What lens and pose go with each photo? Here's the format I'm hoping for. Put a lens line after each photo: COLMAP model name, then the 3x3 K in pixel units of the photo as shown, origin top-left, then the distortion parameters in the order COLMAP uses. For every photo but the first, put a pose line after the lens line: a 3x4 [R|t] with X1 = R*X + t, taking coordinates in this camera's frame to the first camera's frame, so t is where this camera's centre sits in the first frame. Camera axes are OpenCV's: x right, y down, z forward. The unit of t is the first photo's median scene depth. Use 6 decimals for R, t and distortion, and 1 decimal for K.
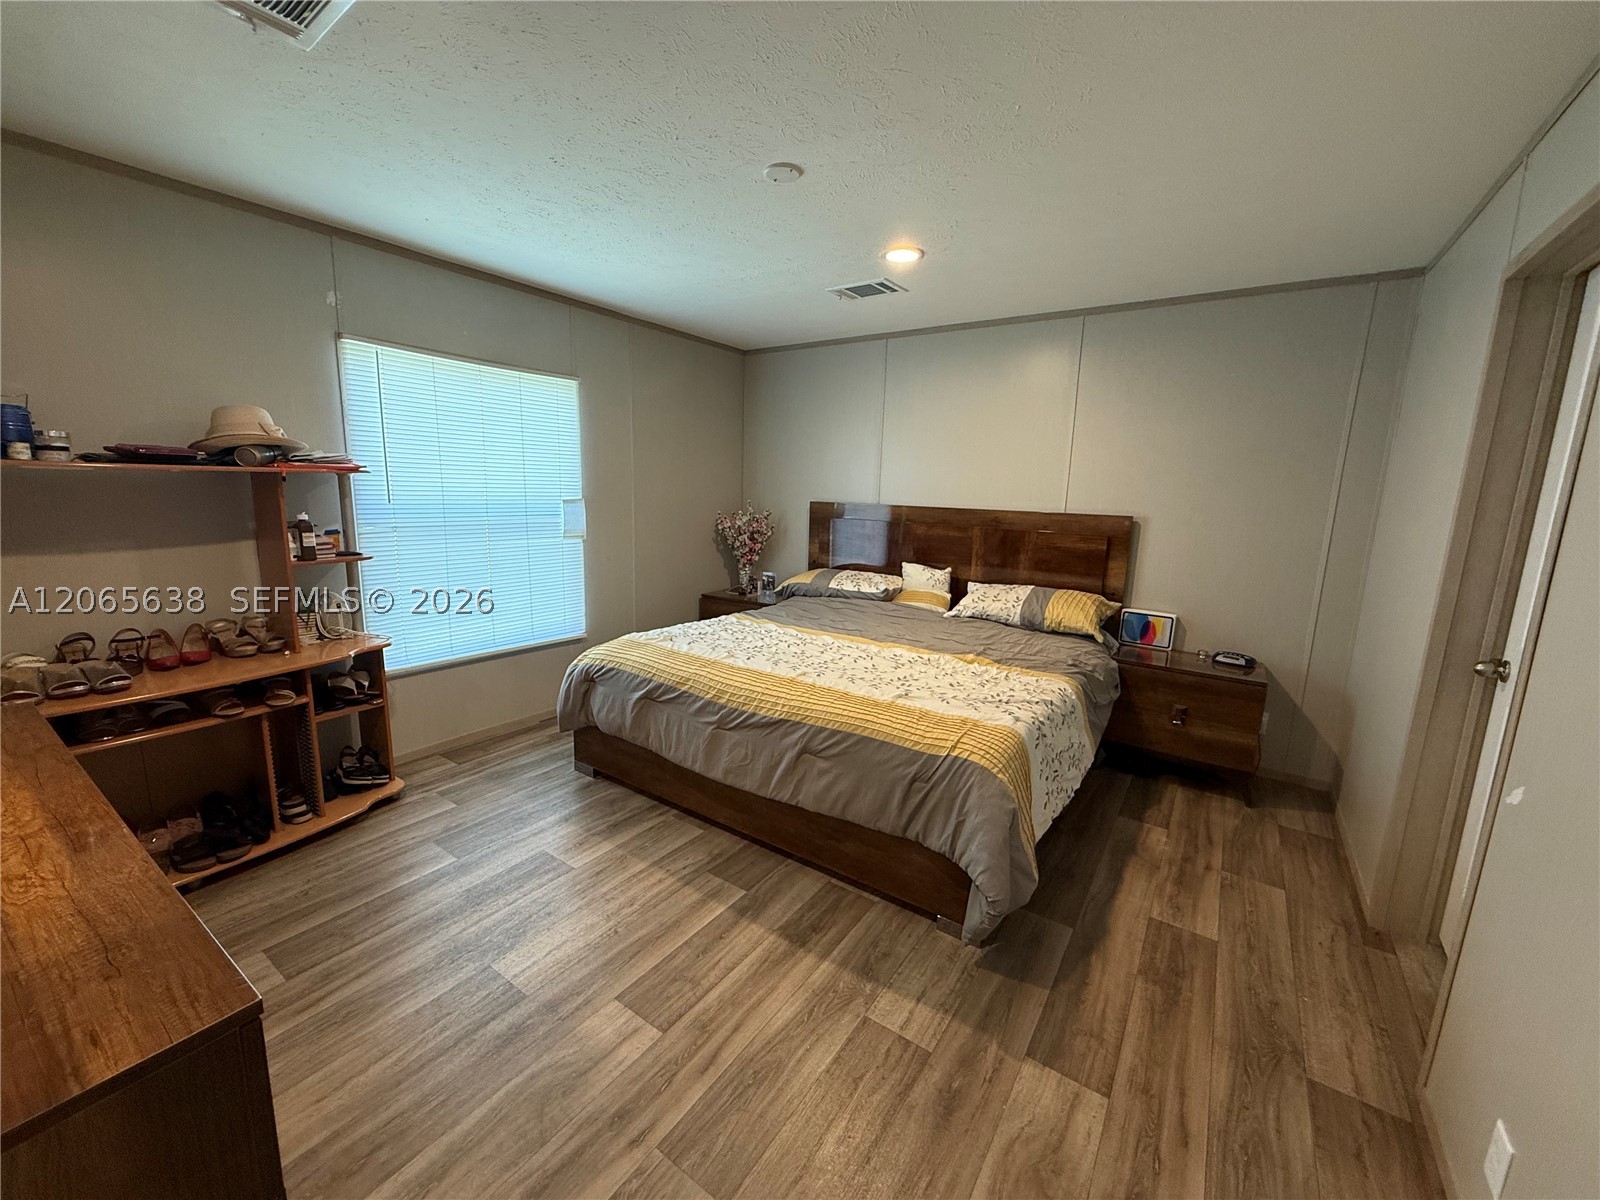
lens RADIAL K [[634.7, 0, 803.7], [0, 634.7, 588.0], [0, 0, 1]] dist [-0.001098, 0.000545]
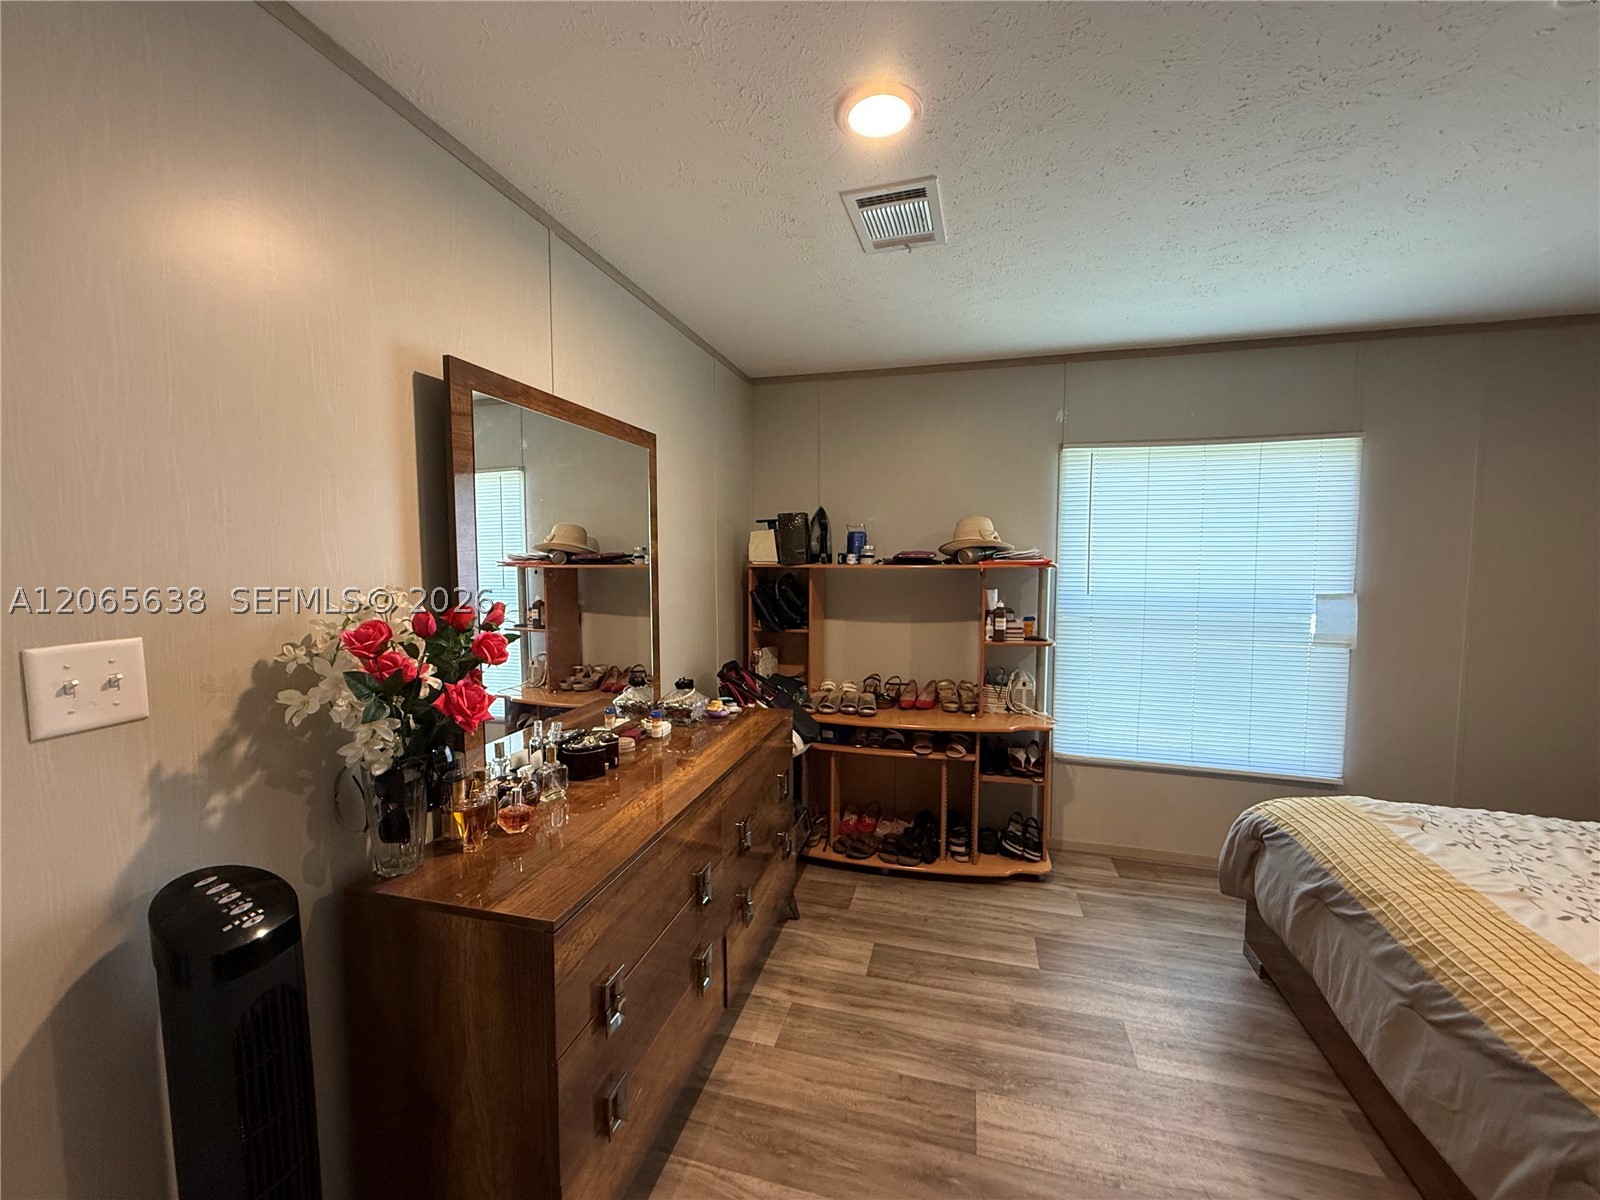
lens RADIAL K [[634.7, 0, 798.7], [0, 634.7, 591.9], [0, 0, 1]] dist [-0.001098, 0.000545]
pose [[0.325057, 0.022286, -0.945432, 0.202304], [-0.143342, 0.989333, -0.025963, -0.049061], [0.934768, 0.143960, 0.324784, 0.247735]]
